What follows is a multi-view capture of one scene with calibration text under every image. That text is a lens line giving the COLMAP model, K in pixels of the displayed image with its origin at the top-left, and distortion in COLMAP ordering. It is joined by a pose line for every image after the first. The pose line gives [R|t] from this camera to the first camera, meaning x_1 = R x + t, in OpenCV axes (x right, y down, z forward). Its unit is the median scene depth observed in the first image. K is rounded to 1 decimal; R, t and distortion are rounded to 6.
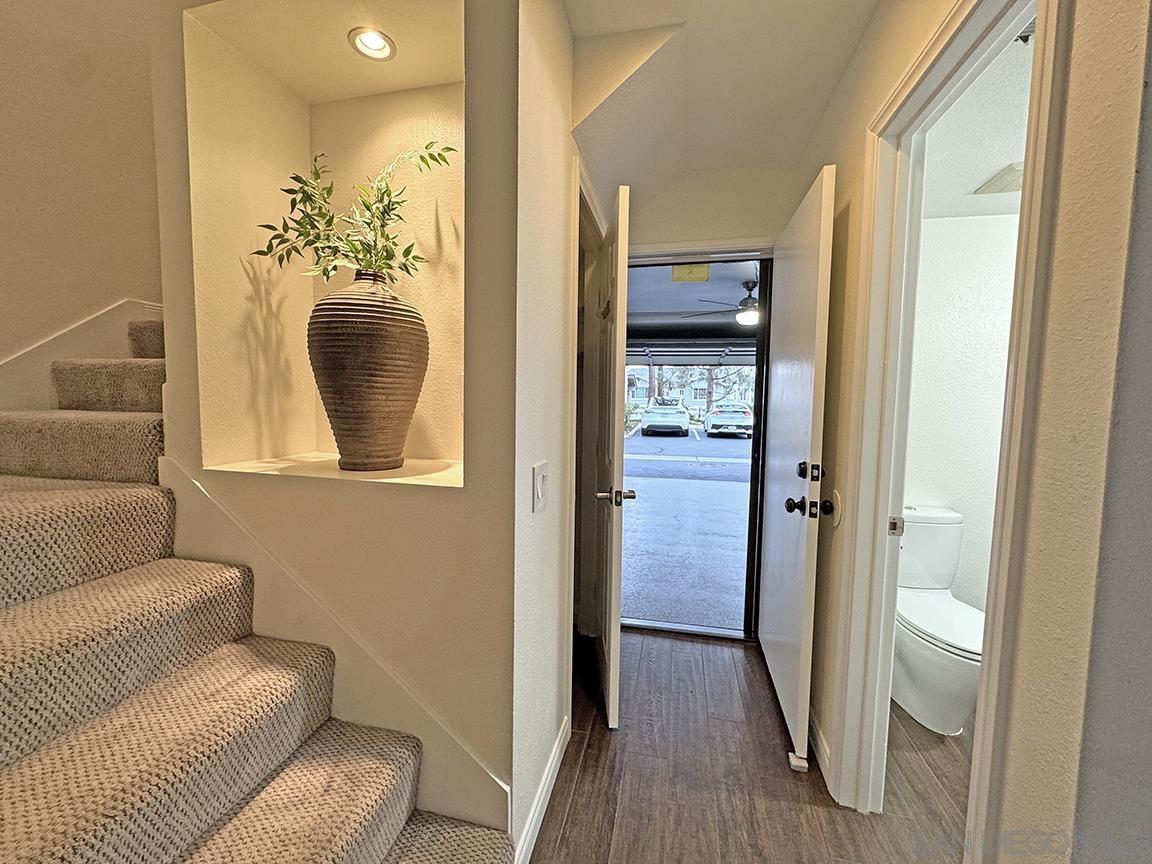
lens RADIAL K [[460.6, 0, 579.6], [0, 460.6, 429.6], [0, 0, 1]] dist [-0.002358, -0.000073]
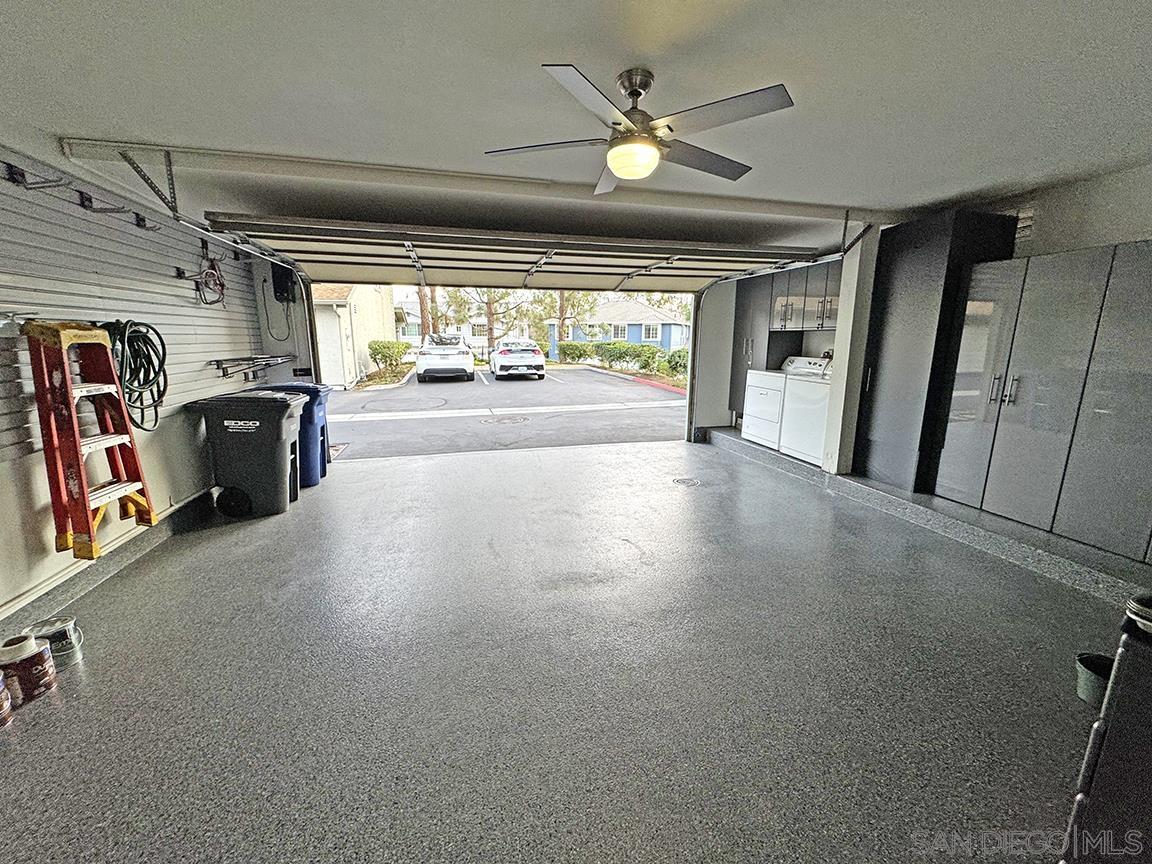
lens RADIAL K [[460.6, 0, 580.6], [0, 460.6, 429.7], [0, 0, 1]] dist [-0.002358, -0.000073]
pose [[0.890270, -0.103835, 0.443438, 0.019045], [0.043157, 0.988515, 0.144827, -0.009697], [-0.453383, -0.109798, 0.884527, 0.124267]]
